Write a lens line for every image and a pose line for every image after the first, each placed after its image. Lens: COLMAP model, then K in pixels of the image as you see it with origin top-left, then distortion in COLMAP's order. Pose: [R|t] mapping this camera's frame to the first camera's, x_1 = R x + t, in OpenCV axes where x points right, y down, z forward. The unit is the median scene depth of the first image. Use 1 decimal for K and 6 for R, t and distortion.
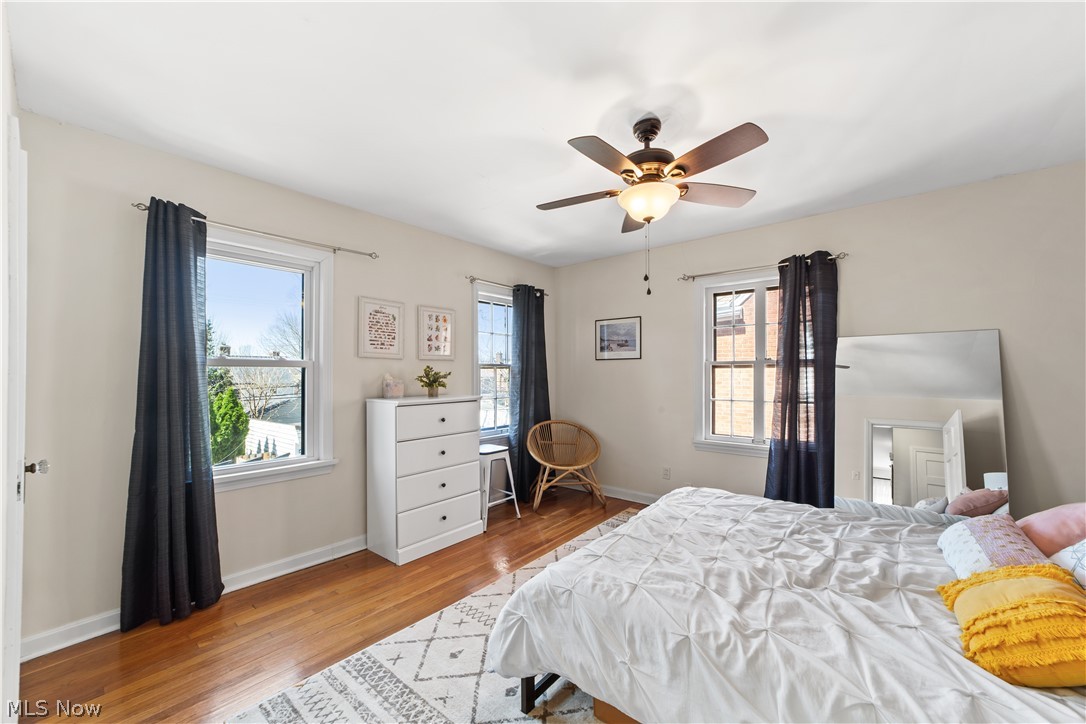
lens RADIAL K [[426.9, 0, 540.9], [0, 426.9, 383.2], [0, 0, 1]] dist [-0.000408, 0.015103]
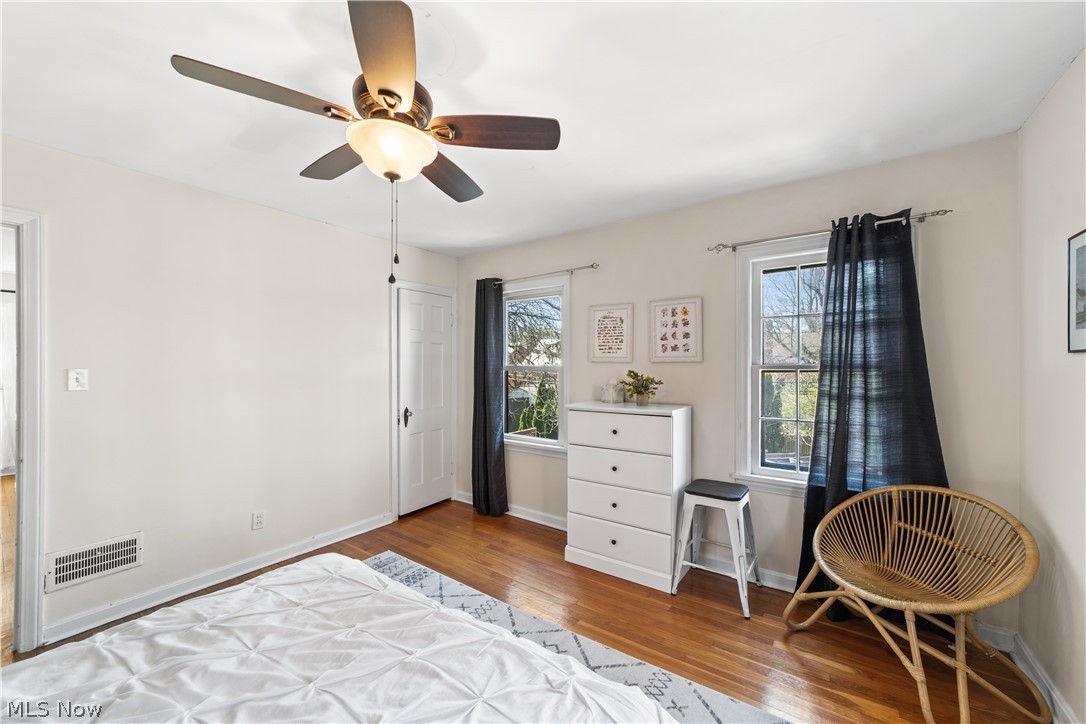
lens RADIAL K [[422.2, 0, 539.8], [0, 422.2, 371.8], [0, 0, 1]] dist [-0.028241, 0.014606]
pose [[0.061711, 0.017273, -0.997945, 0.608940], [-0.022192, 0.999627, 0.015930, -0.047533], [0.997847, 0.021163, 0.062071, 0.760603]]
